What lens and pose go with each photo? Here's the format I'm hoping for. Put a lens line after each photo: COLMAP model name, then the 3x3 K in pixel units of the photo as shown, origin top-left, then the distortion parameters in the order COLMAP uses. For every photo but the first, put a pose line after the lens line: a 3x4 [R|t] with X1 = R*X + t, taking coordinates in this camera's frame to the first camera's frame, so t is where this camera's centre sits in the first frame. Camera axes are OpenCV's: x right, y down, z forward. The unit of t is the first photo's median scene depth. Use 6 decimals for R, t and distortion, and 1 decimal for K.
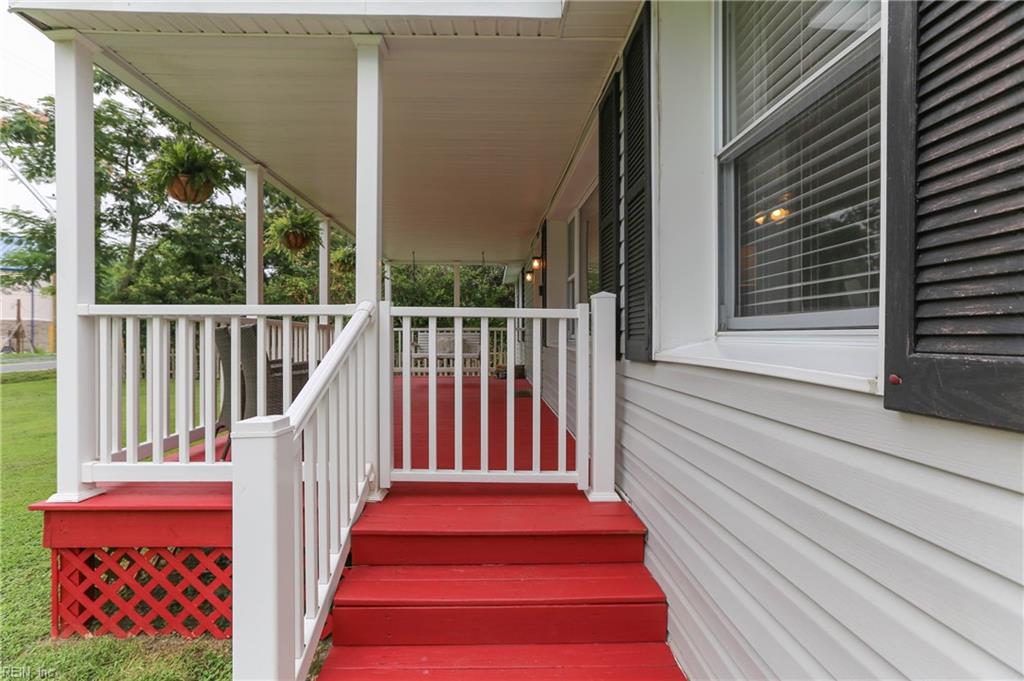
lens RADIAL K [[496.2, 0, 510.9], [0, 496.2, 336.9], [0, 0, 1]] dist [0.000348, -0.000034]
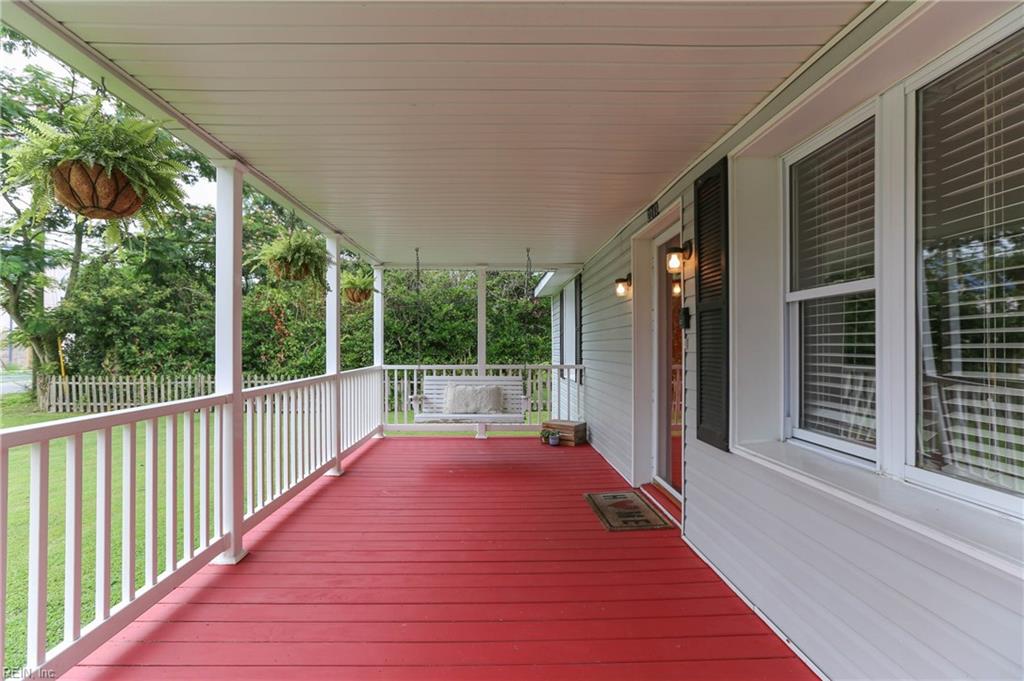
lens RADIAL K [[496.2, 0, 508.0], [0, 496.2, 341.0], [0, 0, 1]] dist [0.000348, -0.000034]
pose [[0.999978, -0.000967, -0.006510, -0.038598], [0.000884, 0.999919, -0.012725, -0.023004], [0.006521, 0.012719, 0.999898, 0.186144]]
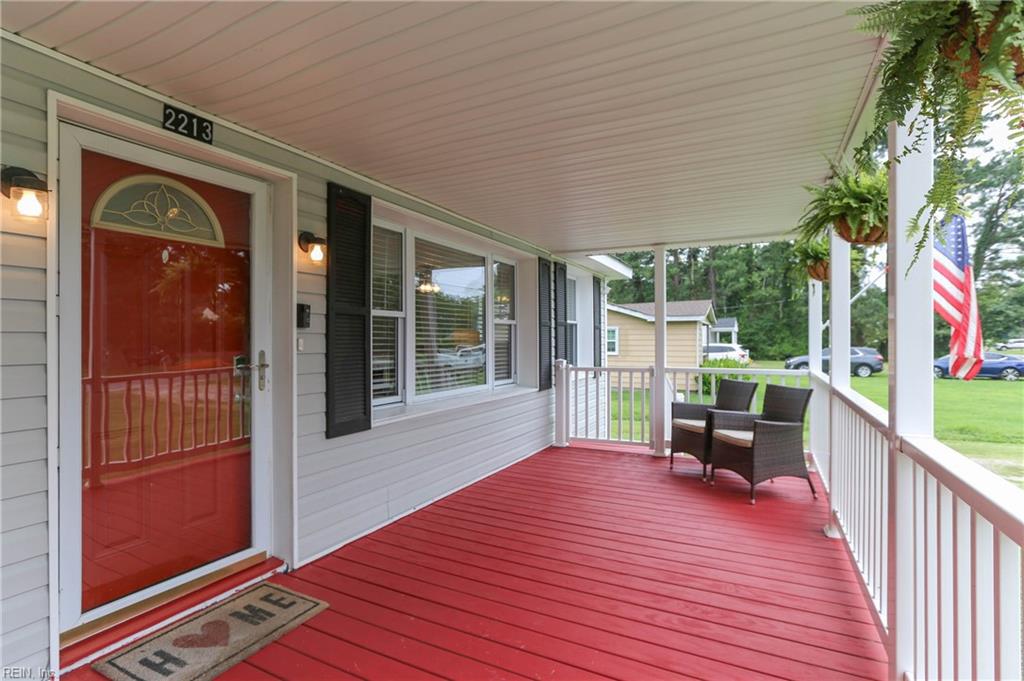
lens RADIAL K [[498.7, 0, 512.7], [0, 498.7, 341.4], [0, 0, 1]] dist [0.000712, -0.000009]
pose [[-0.875551, -0.000705, 0.483124, -0.129946], [0.003006, 0.999972, 0.006908, -0.027118], [-0.483116, 0.007501, -0.875524, 0.540196]]
